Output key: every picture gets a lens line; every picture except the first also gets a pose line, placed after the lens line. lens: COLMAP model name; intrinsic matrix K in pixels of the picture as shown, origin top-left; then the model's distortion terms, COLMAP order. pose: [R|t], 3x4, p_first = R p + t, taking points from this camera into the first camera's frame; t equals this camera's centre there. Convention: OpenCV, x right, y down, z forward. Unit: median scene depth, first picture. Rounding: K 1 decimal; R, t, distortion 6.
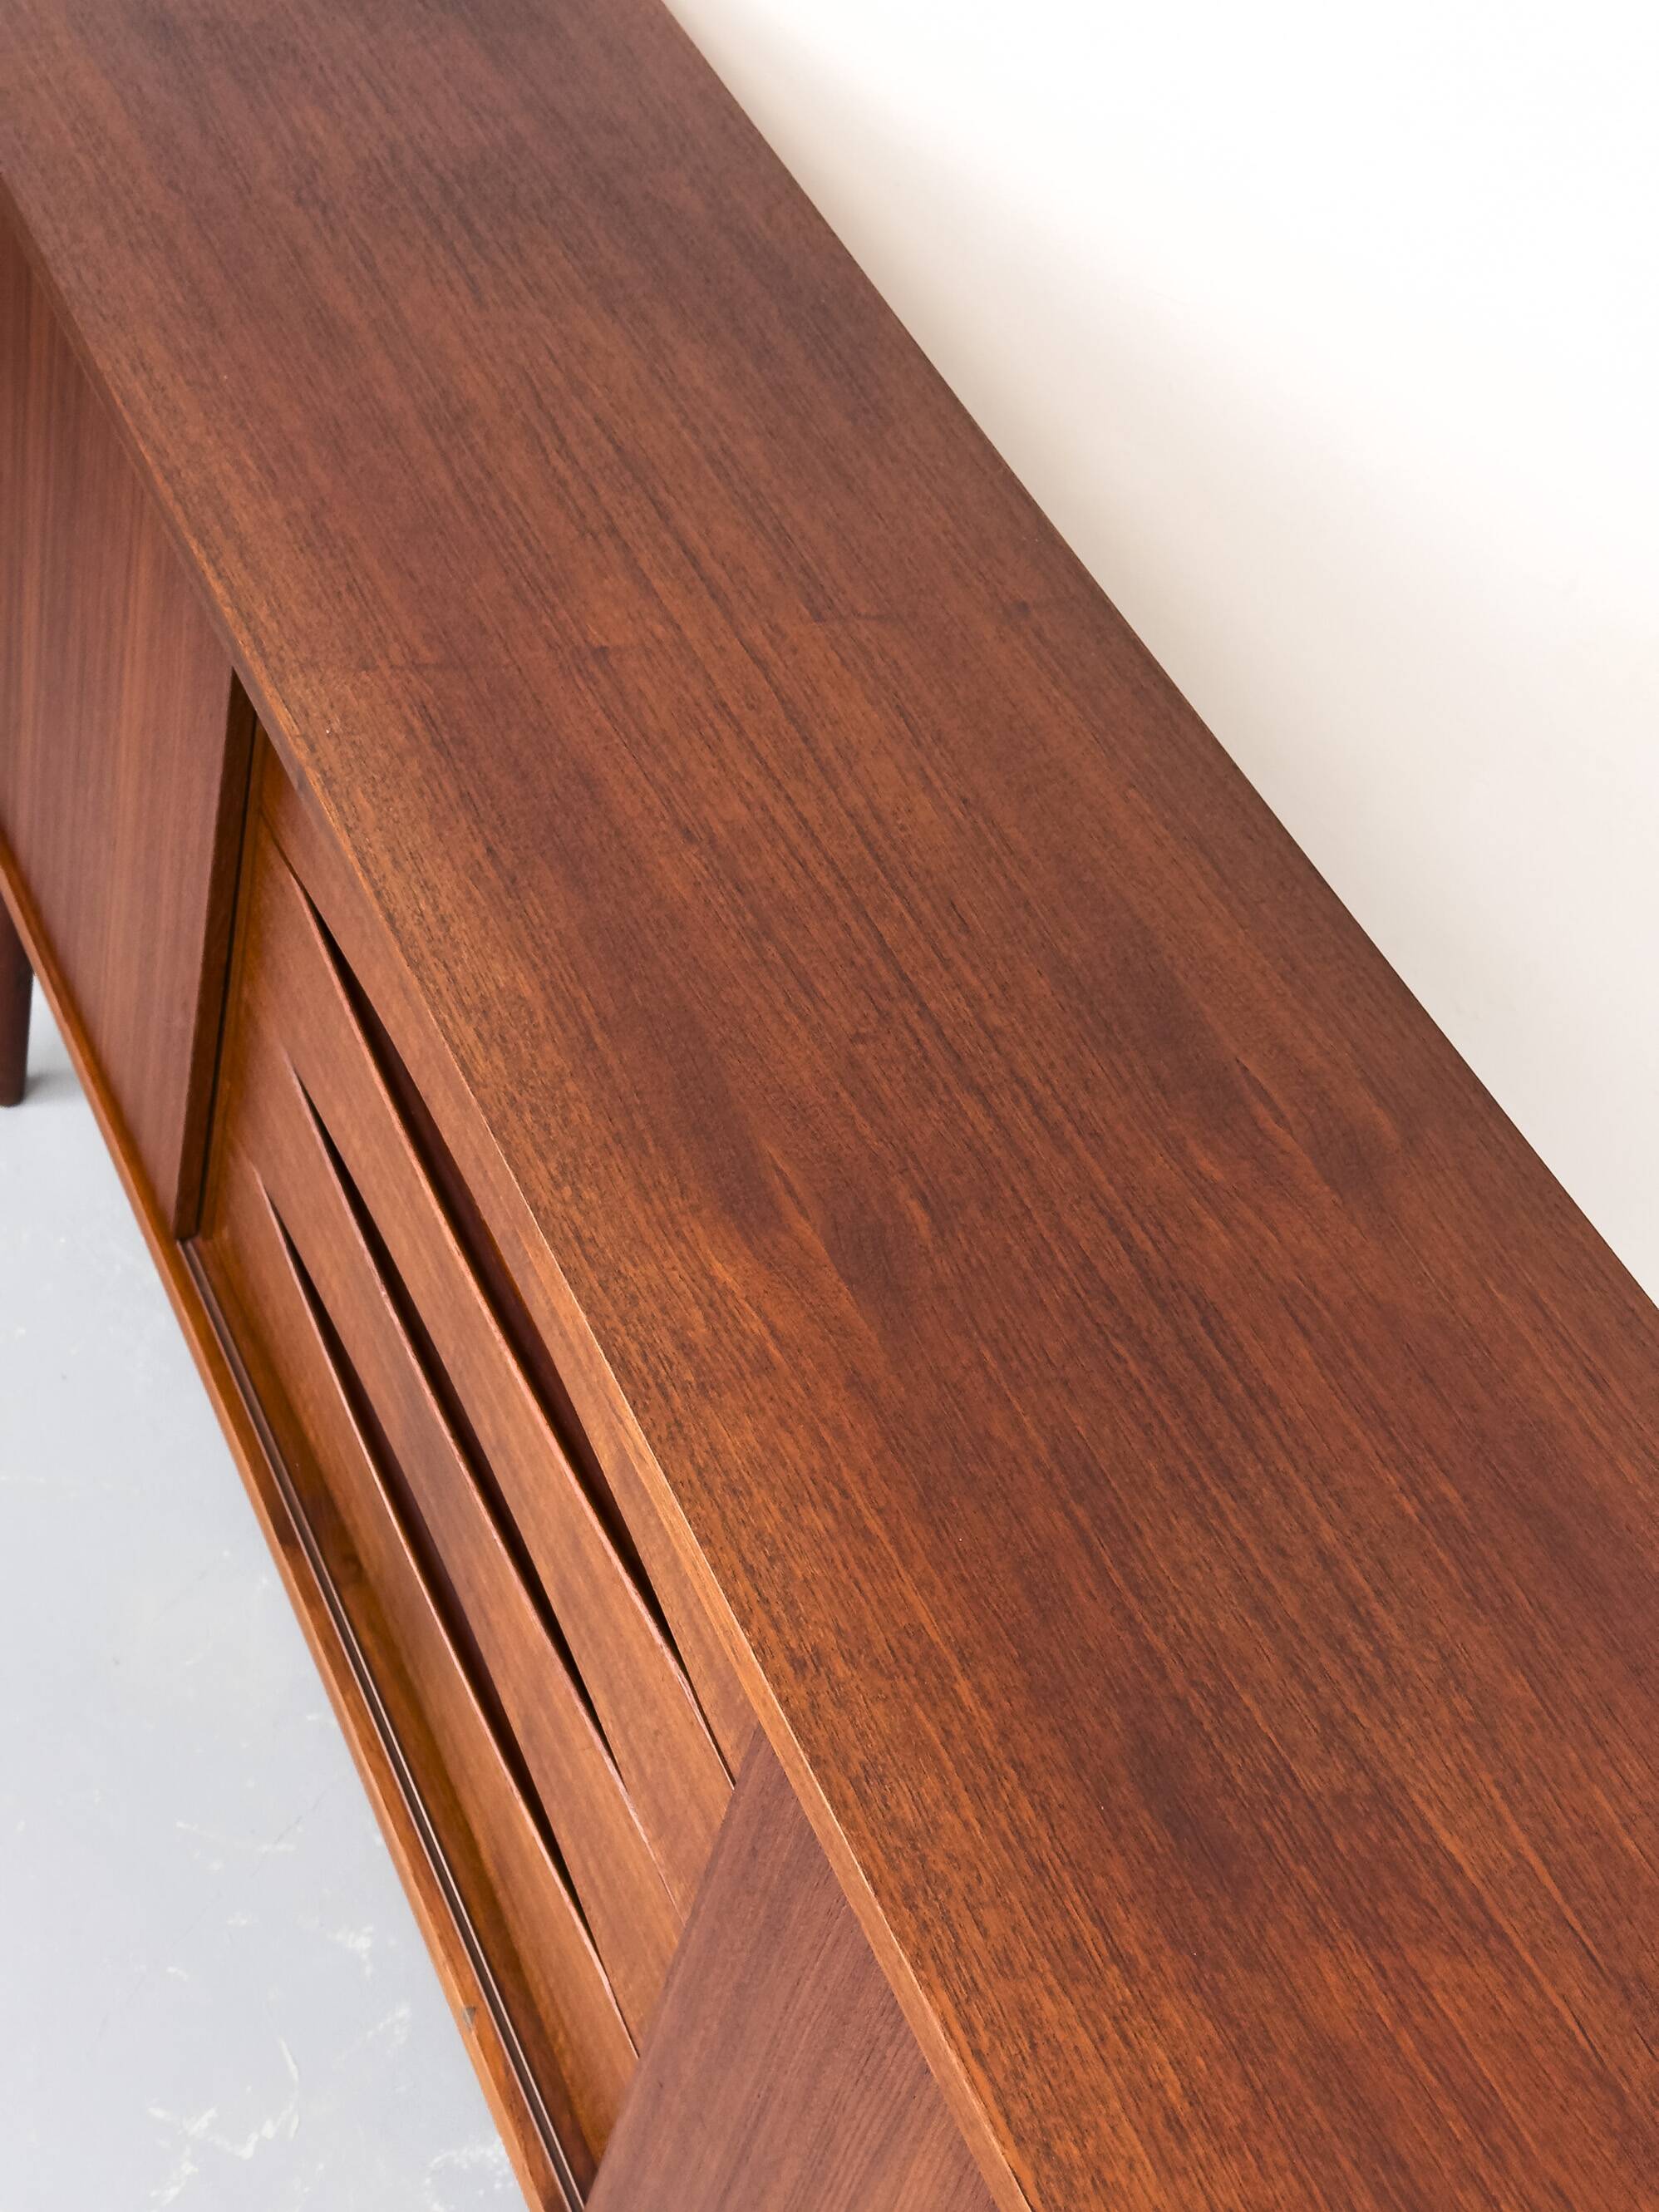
lens RADIAL K [[3081.2, 0, 821.3], [0, 3081.2, 1108.0], [0, 0, 1]] dist [0.158927, -0.175622]
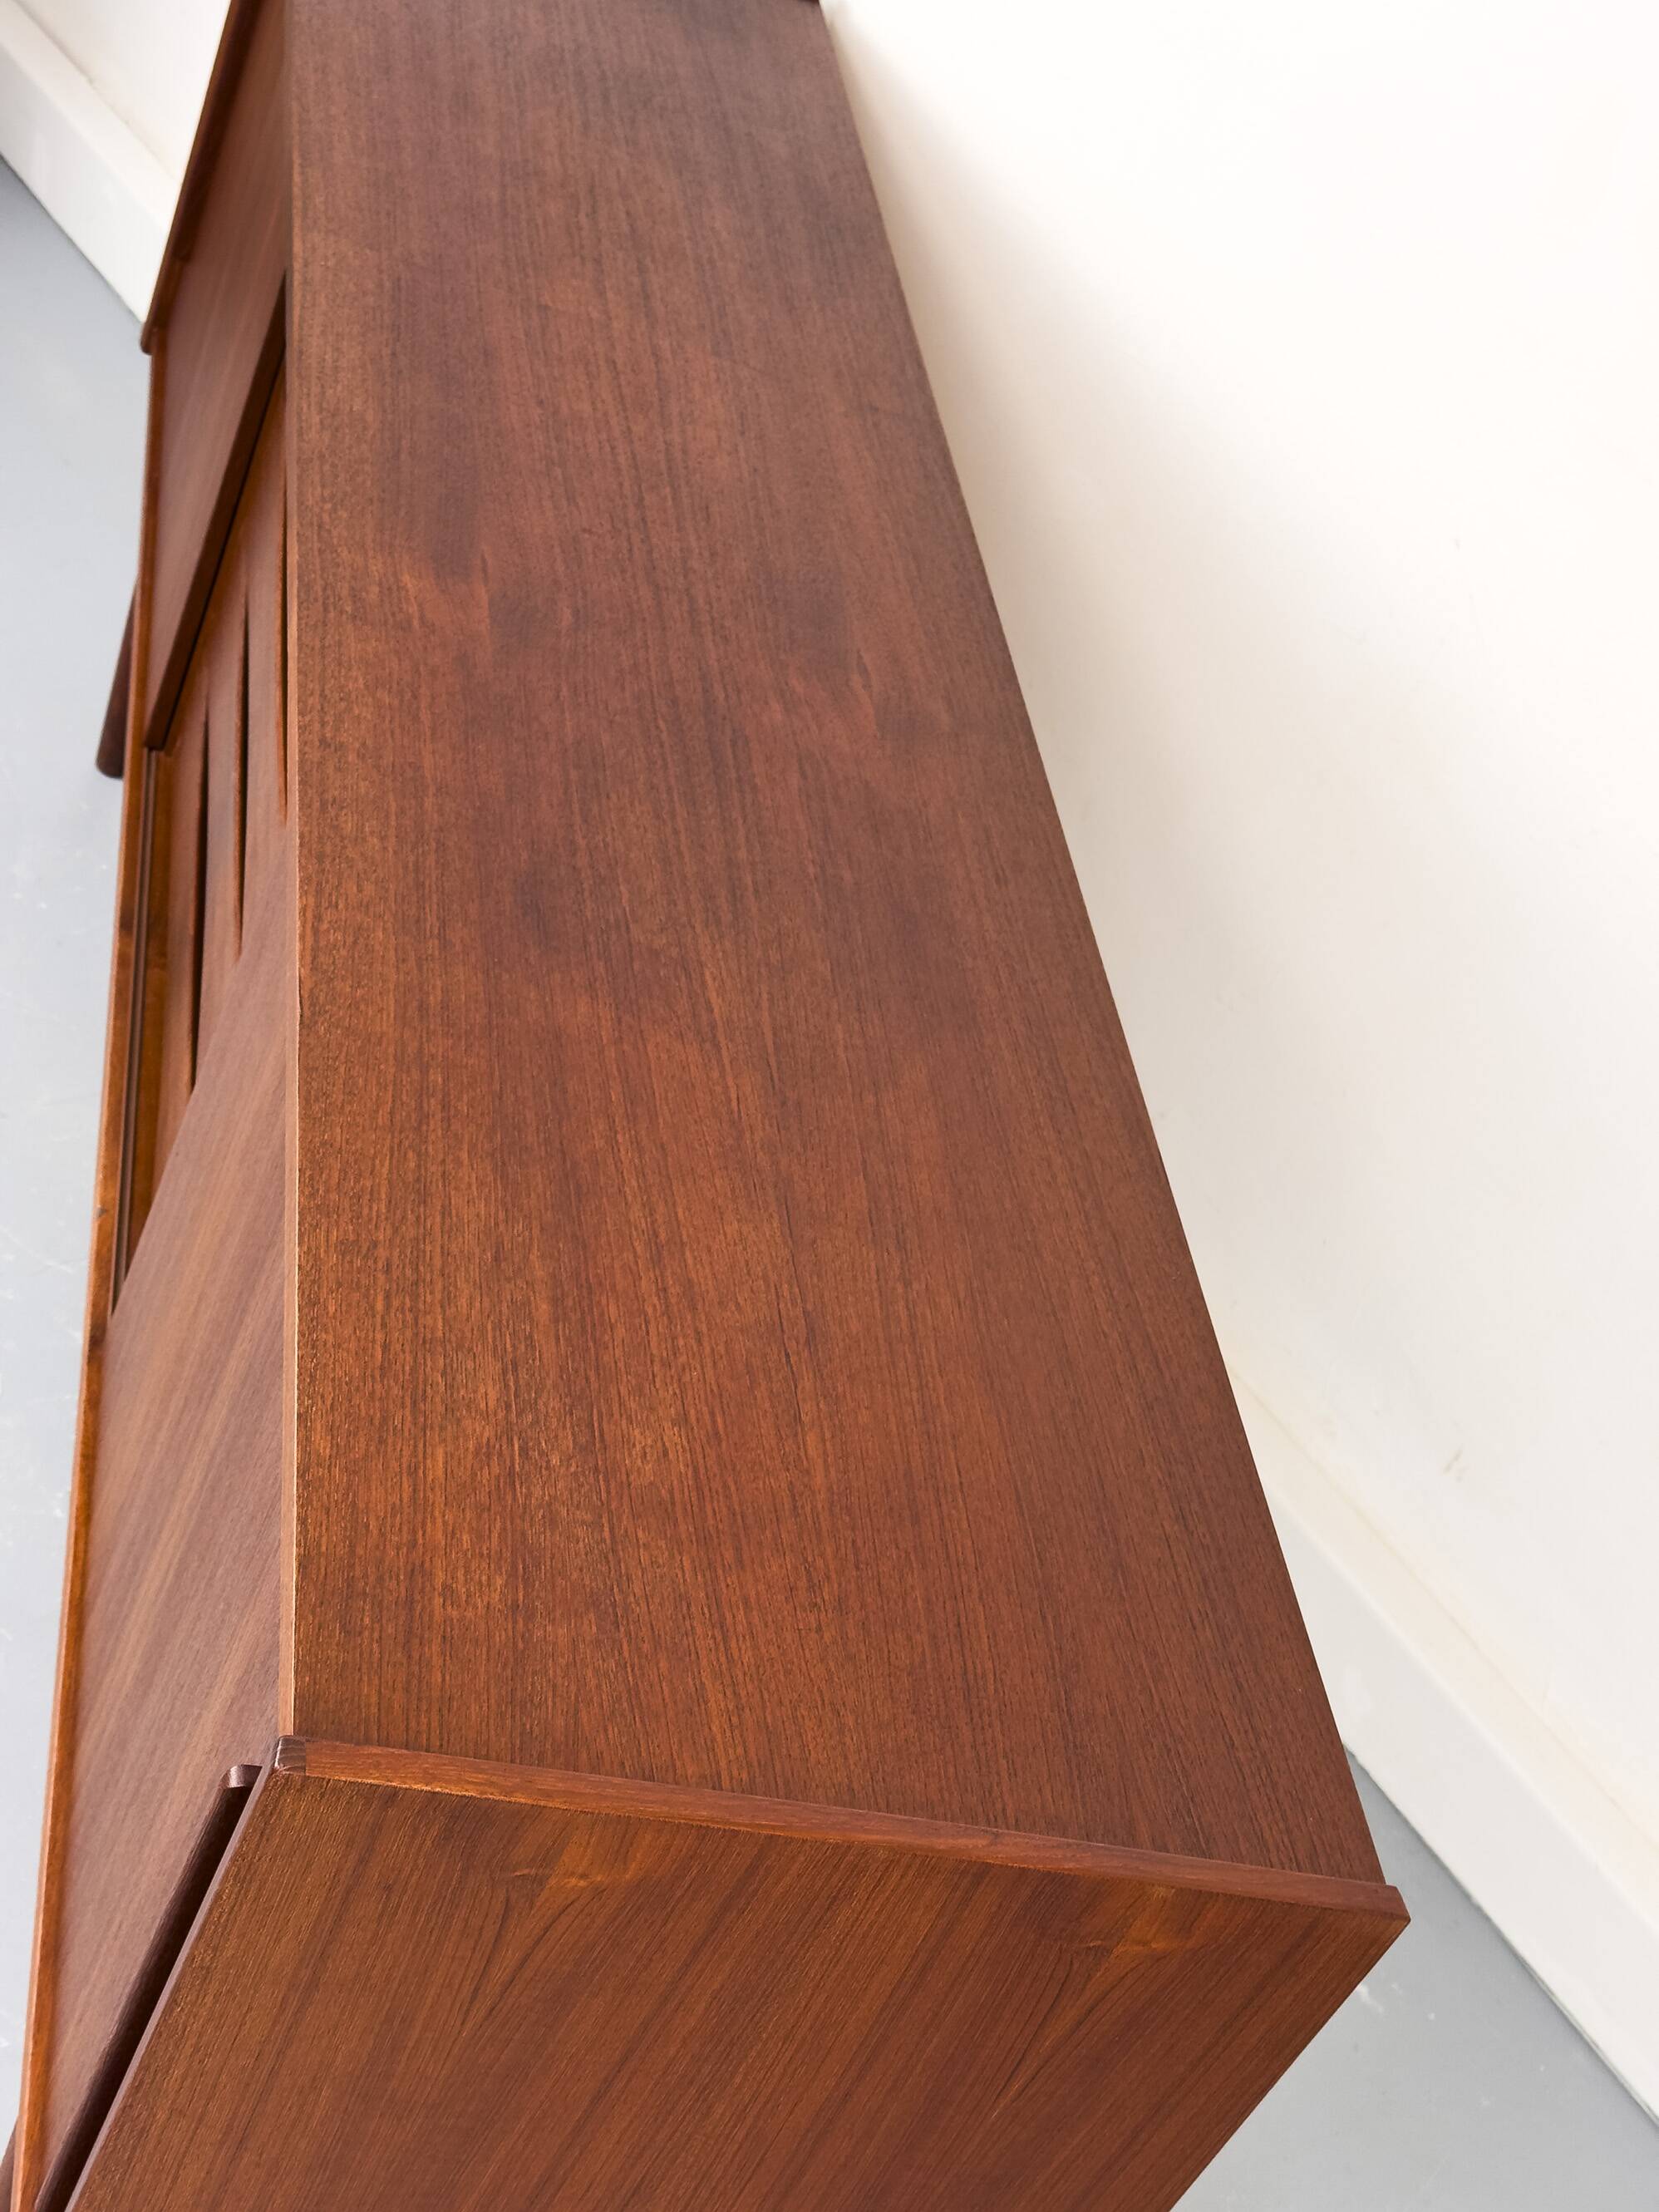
lens RADIAL K [[3081.2, 0, 821.3], [0, 3081.2, 1108.0], [0, 0, 1]] dist [0.158927, -0.175622]
pose [[0.943374, 0.298540, -0.144632, 0.386086], [-0.321399, 0.930510, -0.175654, 0.425389], [0.082142, 0.212192, 0.973770, -0.281670]]
